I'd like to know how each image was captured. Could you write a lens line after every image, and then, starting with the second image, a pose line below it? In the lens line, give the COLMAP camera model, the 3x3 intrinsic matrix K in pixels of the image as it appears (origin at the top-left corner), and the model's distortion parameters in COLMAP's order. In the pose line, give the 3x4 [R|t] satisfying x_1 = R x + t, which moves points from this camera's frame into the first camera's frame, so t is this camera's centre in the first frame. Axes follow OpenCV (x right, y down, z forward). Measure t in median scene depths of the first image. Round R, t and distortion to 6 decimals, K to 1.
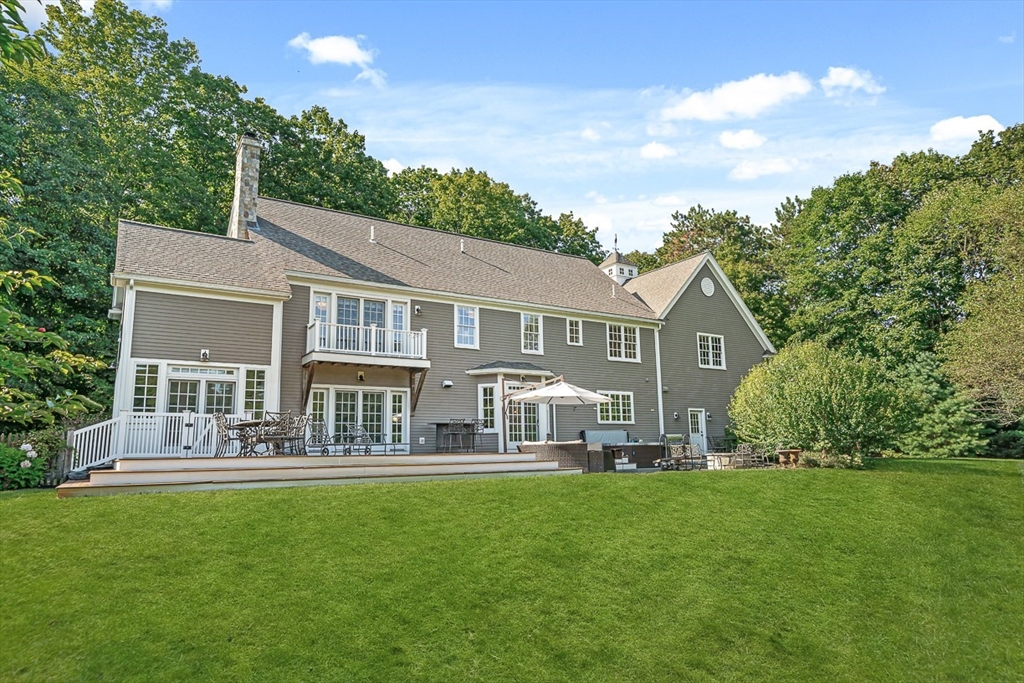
lens RADIAL K [[626.3, 0, 505.6], [0, 626.3, 345.1], [0, 0, 1]] dist [-0.001213, 0.000162]
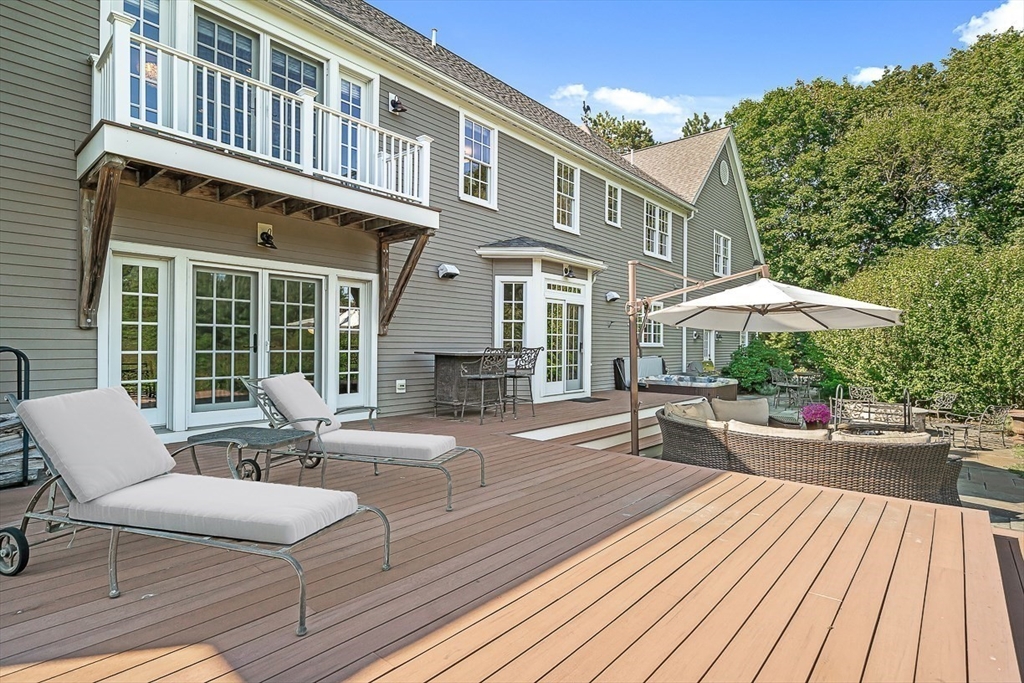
lens RADIAL K [[513.6, 0, 509.1], [0, 513.6, 342.0], [0, 0, 1]] dist [-0.003836, 0.002958]
pose [[0.956763, 0.024863, 0.289805, -0.164727], [-0.072093, 0.985522, 0.153456, 0.051881], [-0.281794, -0.167714, 0.944703, 0.597330]]
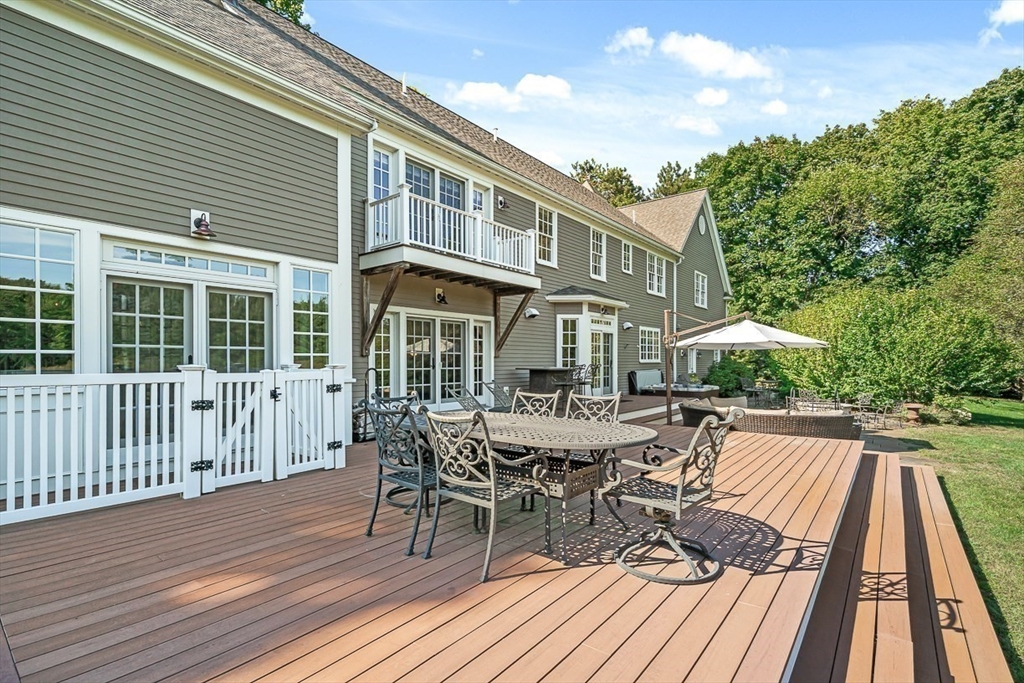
lens RADIAL K [[476.9, 0, 506.8], [0, 476.9, 361.1], [0, 0, 1]] dist [-0.000791, -0.000044]
pose [[0.946076, 0.014039, 0.323639, -0.302071], [-0.068087, 0.985362, 0.156291, 0.032715], [-0.316707, -0.169899, 0.933183, 0.484913]]
